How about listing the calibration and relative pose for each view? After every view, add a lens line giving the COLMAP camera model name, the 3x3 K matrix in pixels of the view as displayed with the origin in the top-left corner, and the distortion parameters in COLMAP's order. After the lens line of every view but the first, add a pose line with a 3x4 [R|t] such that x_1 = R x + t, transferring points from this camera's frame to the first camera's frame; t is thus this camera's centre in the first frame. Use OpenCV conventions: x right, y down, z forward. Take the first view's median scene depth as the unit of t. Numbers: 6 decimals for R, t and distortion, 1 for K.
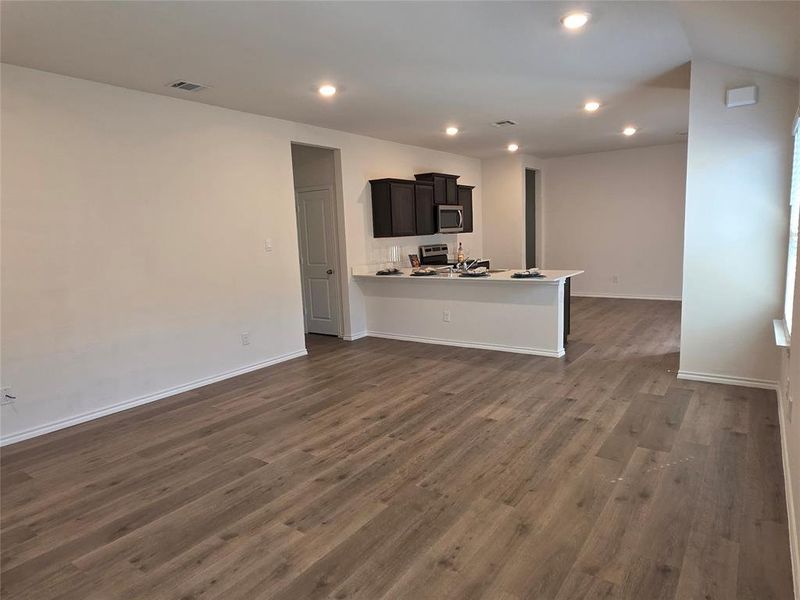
lens RADIAL K [[496.0, 0, 395.7], [0, 496.0, 305.7], [0, 0, 1]] dist [-0.001776, 0.001651]
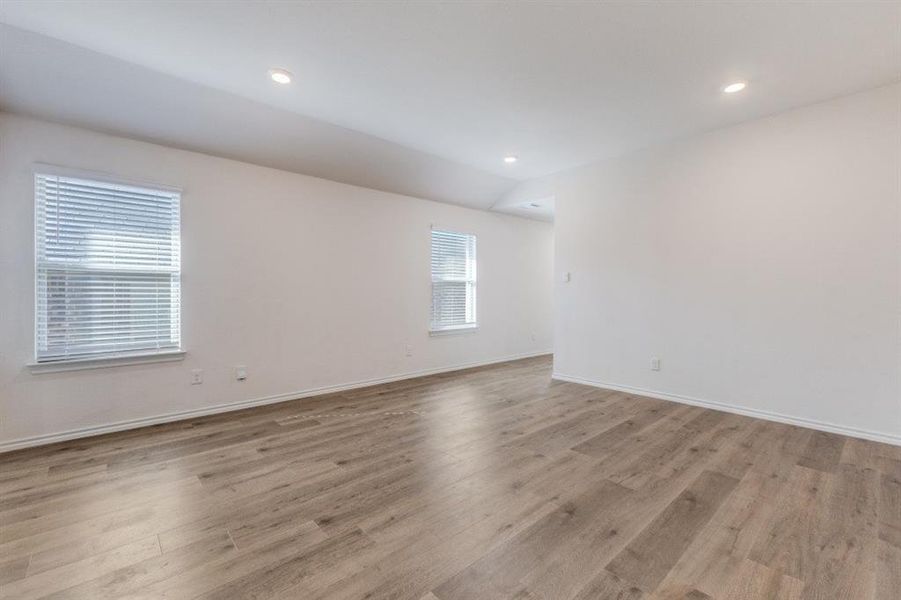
lens RADIAL K [[390.1, 0, 452.7], [0, 390.1, 291.5], [0, 0, 1]] dist [0.012163, -0.003016]
pose [[-0.978478, 0.039970, 0.202444, -0.155170], [0.069144, 0.987854, 0.139153, -0.151395], [-0.194423, 0.150156, -0.969357, 1.529933]]
